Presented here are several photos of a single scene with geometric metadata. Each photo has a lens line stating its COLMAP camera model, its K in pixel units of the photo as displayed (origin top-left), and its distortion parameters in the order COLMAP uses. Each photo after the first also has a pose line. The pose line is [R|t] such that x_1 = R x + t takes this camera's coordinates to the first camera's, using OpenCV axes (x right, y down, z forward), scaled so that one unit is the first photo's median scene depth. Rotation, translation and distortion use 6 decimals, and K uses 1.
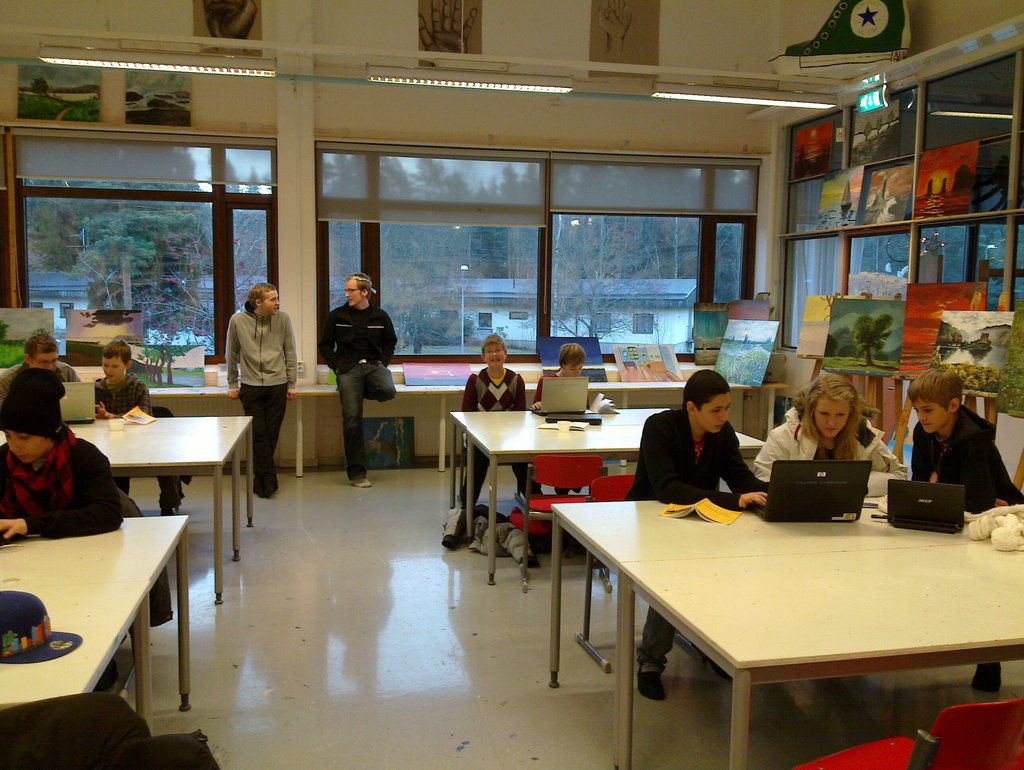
lens RADIAL K [[970.3, 0, 512.0], [0, 970.3, 385.0], [0, 0, 1]] dist [0.137734, -0.237847]
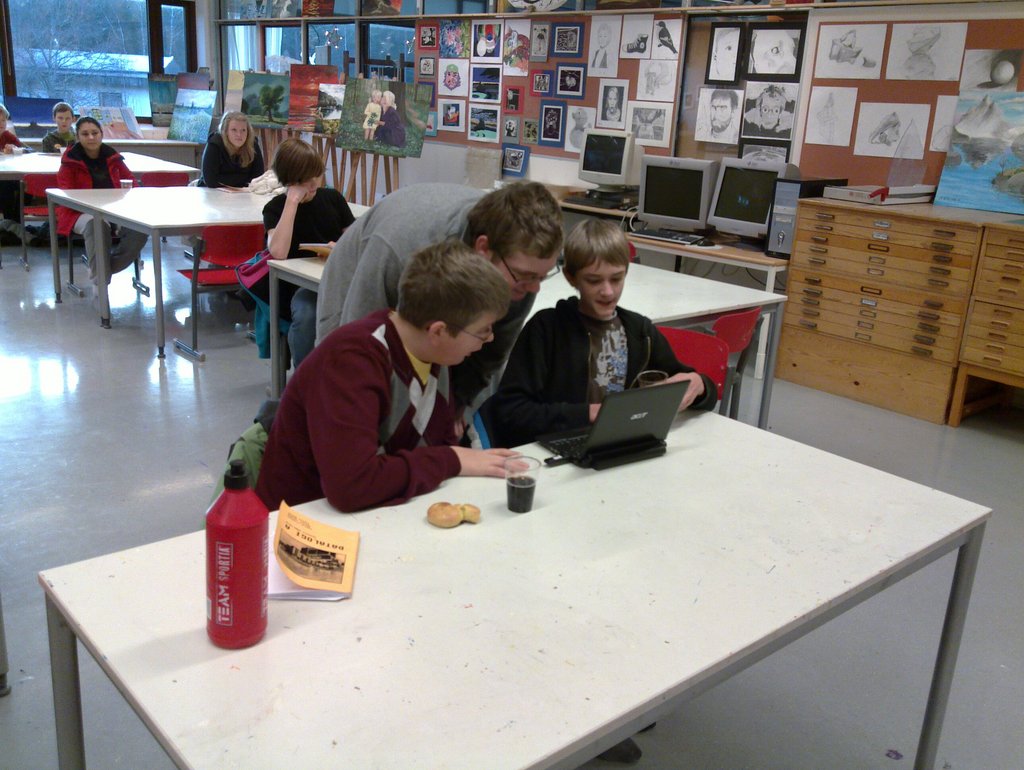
lens RADIAL K [[970.3, 0, 512.0], [0, 970.3, 385.0], [0, 0, 1]] dist [0.137734, -0.237847]
pose [[0.874577, -0.100931, 0.474266, -0.044365], [0.001228, 0.978554, 0.205986, 0.048911], [-0.484886, -0.179568, 0.855945, -0.388877]]
